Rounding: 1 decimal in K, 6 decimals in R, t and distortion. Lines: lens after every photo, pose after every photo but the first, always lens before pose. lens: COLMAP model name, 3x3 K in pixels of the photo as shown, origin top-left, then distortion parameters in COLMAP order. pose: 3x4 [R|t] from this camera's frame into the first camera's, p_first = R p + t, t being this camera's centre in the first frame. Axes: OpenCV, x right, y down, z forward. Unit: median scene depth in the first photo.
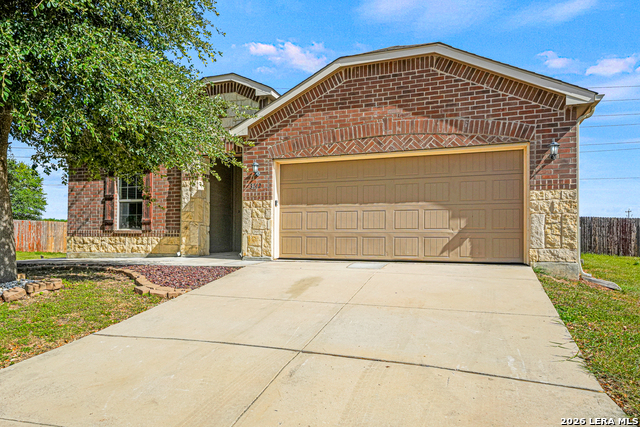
lens RADIAL K [[437.1, 0, 320.2], [0, 437.1, 215.0], [0, 0, 1]] dist [-0.003493, 0.000473]
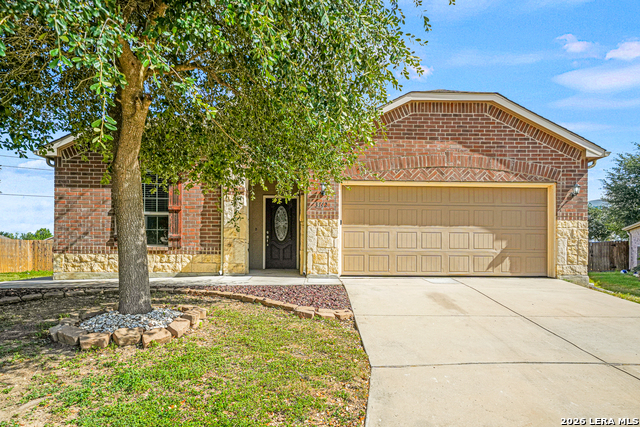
lens RADIAL K [[377.3, 0, 319.6], [0, 377.3, 243.2], [0, 0, 1]] dist [-0.001866, -0.001010]
pose [[0.925837, 0.014809, 0.377632, -0.528317], [-0.023265, 0.999570, 0.017839, 0.007828], [-0.377205, -0.025302, 0.925784, 0.206826]]
